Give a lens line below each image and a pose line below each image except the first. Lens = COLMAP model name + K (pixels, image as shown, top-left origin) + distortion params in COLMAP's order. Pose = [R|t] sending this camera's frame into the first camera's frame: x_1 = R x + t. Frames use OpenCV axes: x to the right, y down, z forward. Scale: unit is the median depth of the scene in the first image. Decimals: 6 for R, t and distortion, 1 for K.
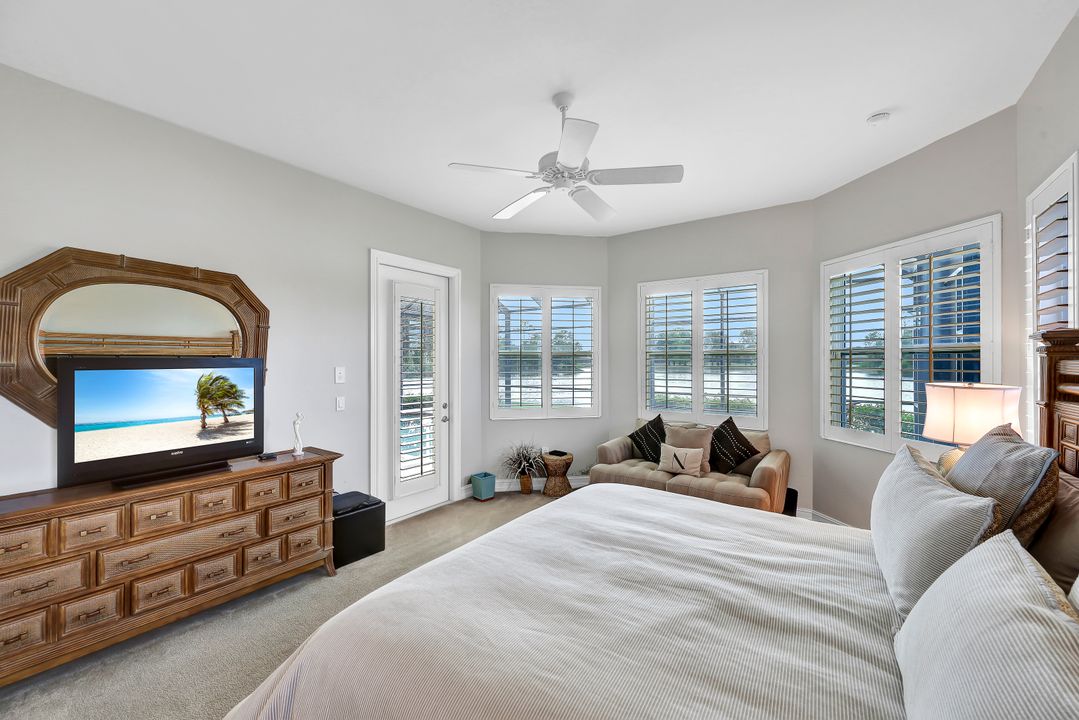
lens RADIAL K [[434.4, 0, 539.5], [0, 434.4, 360.0], [0, 0, 1]] dist [-0.000247, -0.000002]
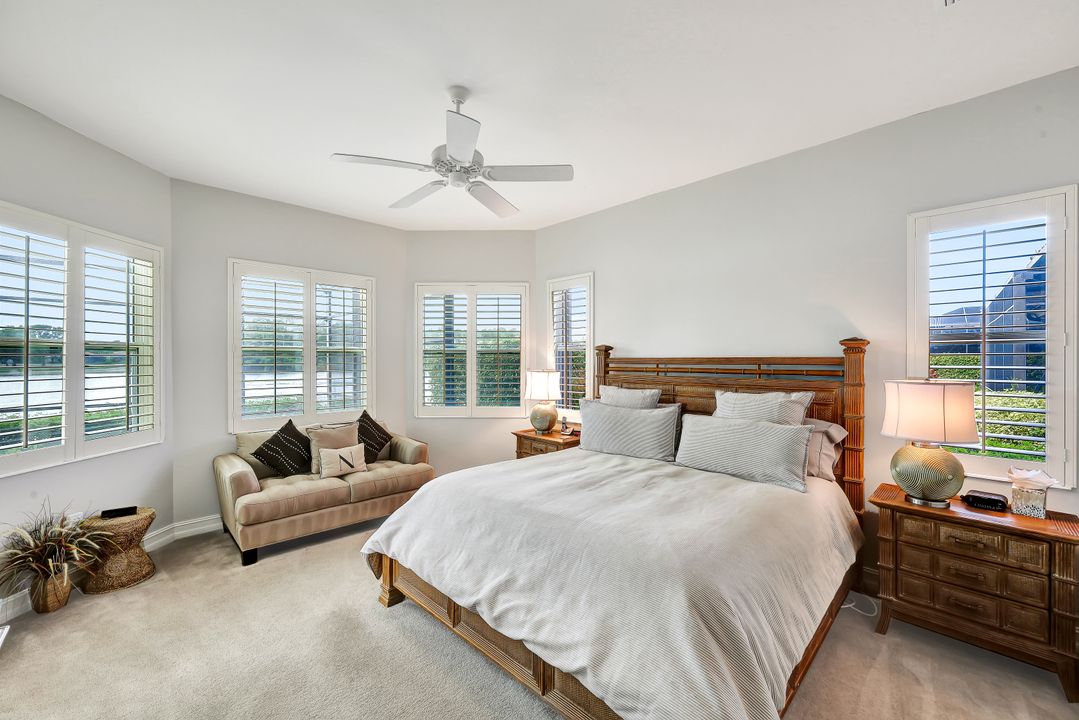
lens RADIAL K [[434.4, 0, 539.5], [0, 434.4, 360.0], [0, 0, 1]] dist [-0.000247, -0.000002]
pose [[0.166871, -0.002549, 0.985976, -0.554752], [-0.000351, 0.999996, 0.002645, 0.003123], [-0.985979, -0.000788, 0.166869, 0.406548]]
